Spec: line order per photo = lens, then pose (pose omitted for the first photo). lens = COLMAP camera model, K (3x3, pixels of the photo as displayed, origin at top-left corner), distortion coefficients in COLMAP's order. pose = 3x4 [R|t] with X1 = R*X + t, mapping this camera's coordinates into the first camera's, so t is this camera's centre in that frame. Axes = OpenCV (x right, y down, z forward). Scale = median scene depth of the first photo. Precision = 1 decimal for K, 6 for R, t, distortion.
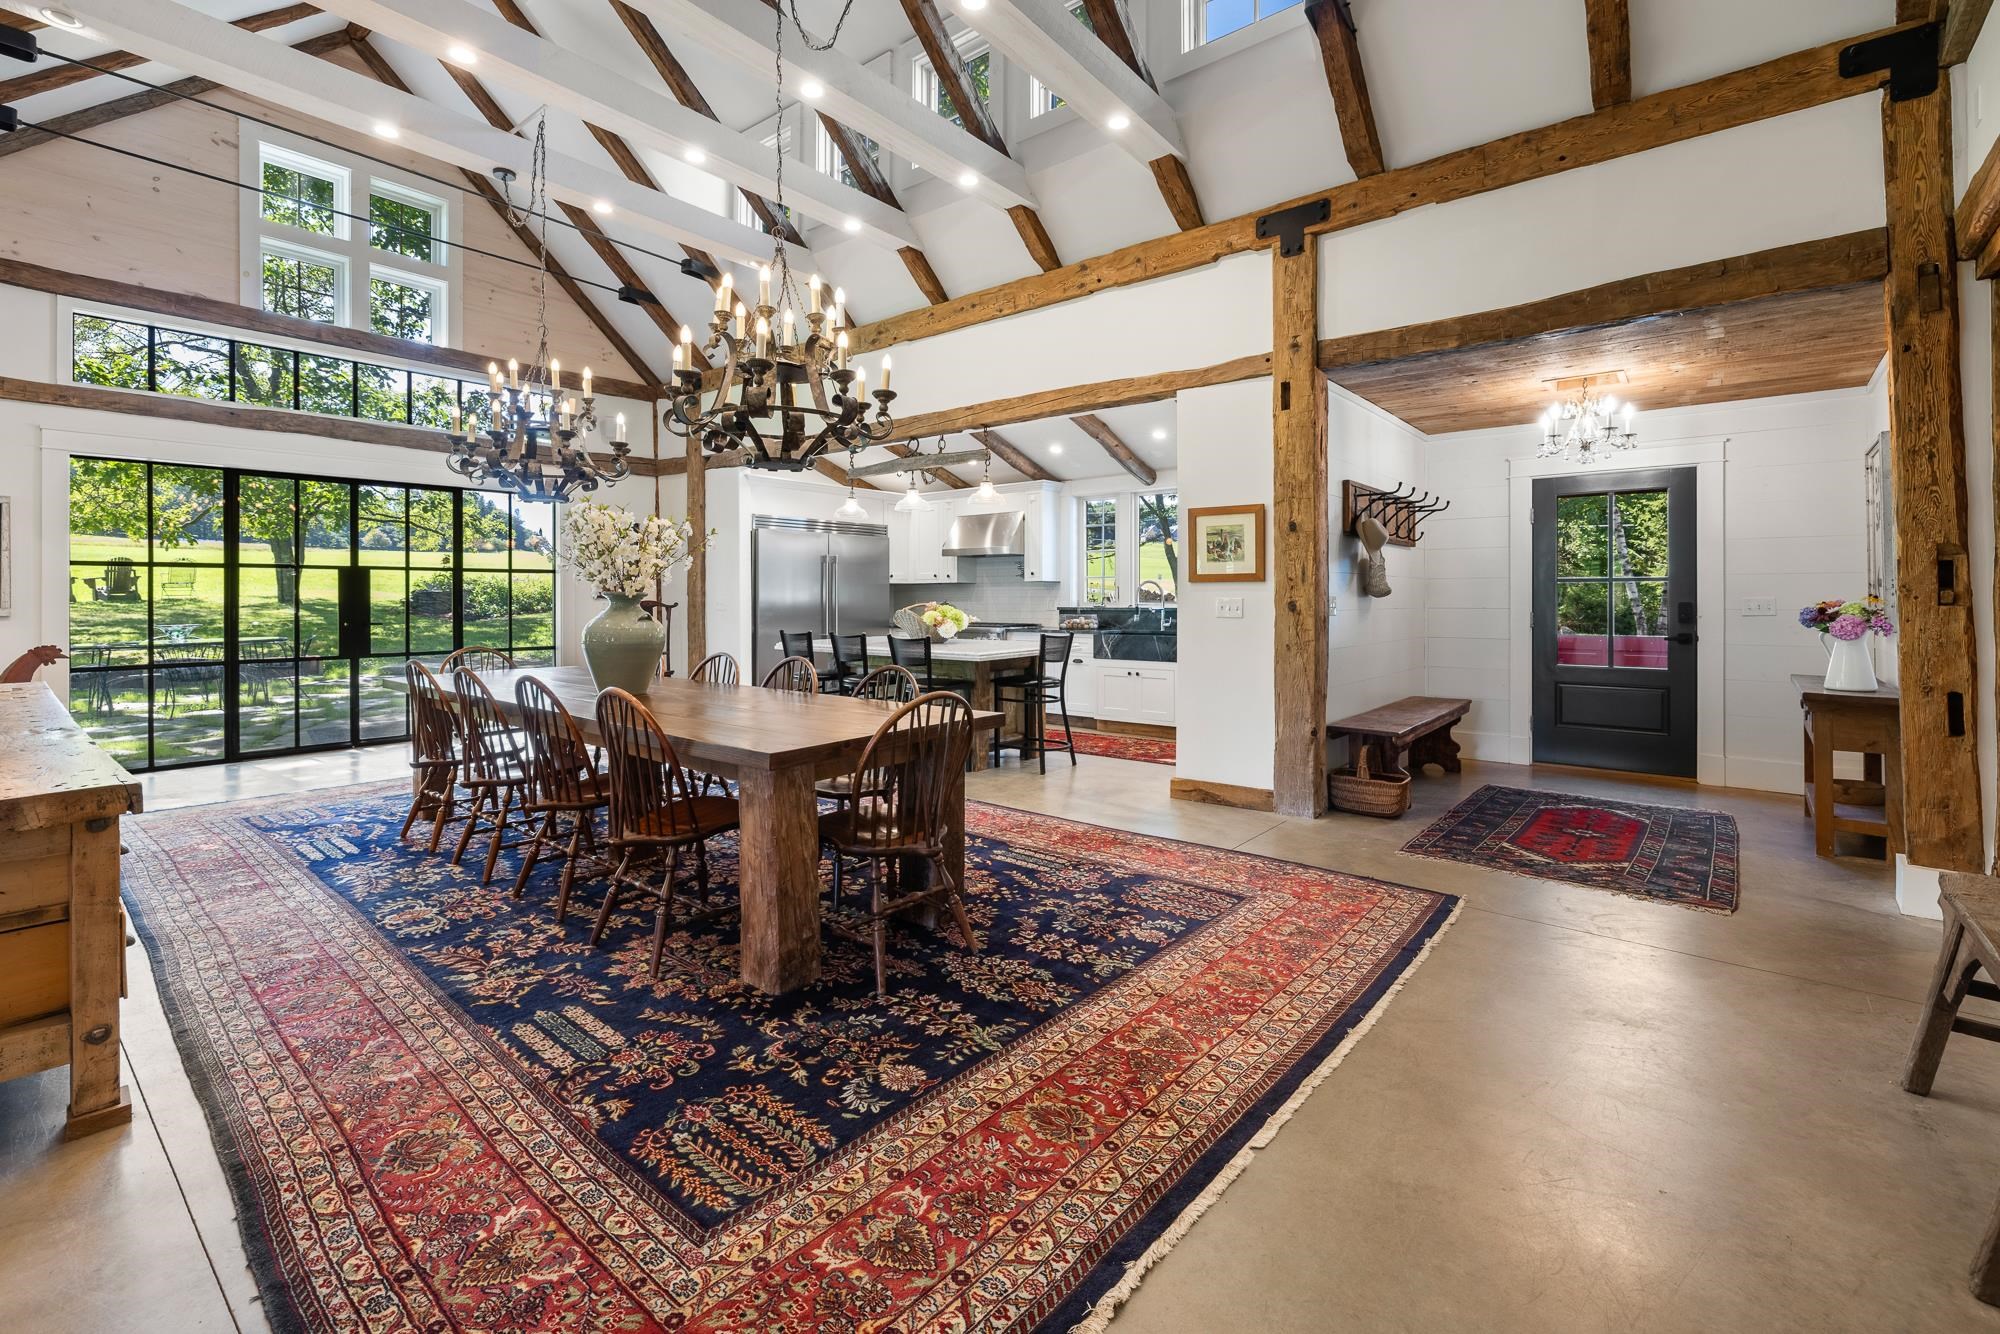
lens RADIAL K [[876.6, 0, 996.9], [0, 876.6, 596.2], [0, 0, 1]] dist [-0.000931, -0.000495]
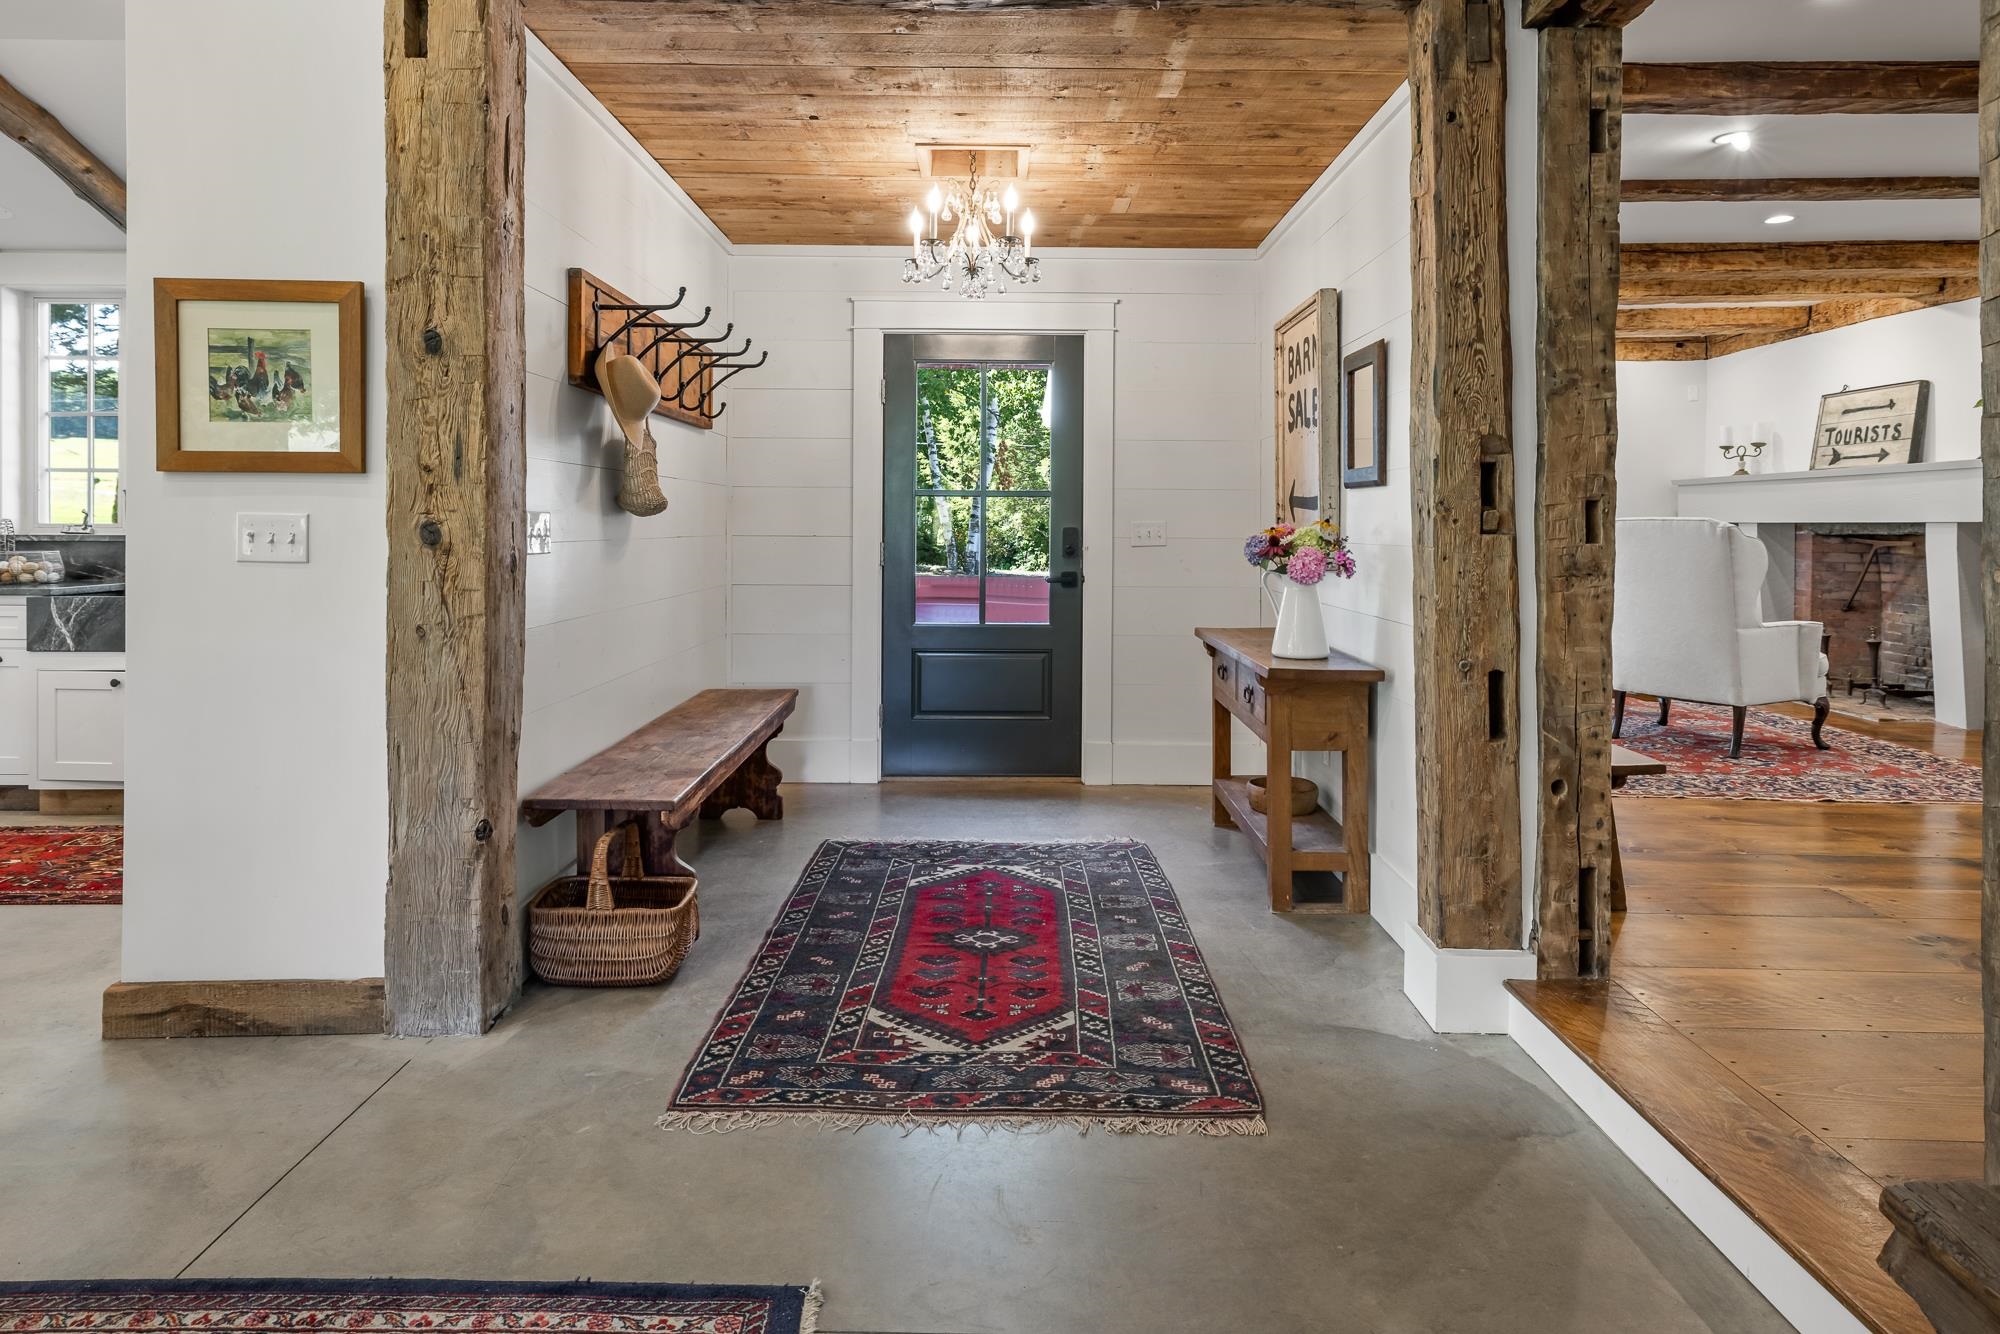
lens RADIAL K [[1117.6, 0, 991.3], [0, 1117.6, 540.0], [0, 0, 1]] dist [-0.002208, -0.000080]
pose [[0.774282, -0.003331, 0.632832, 0.203781], [-0.008583, 0.999839, 0.015765, 0.003595], [-0.632783, -0.017638, 0.774129, 0.414143]]
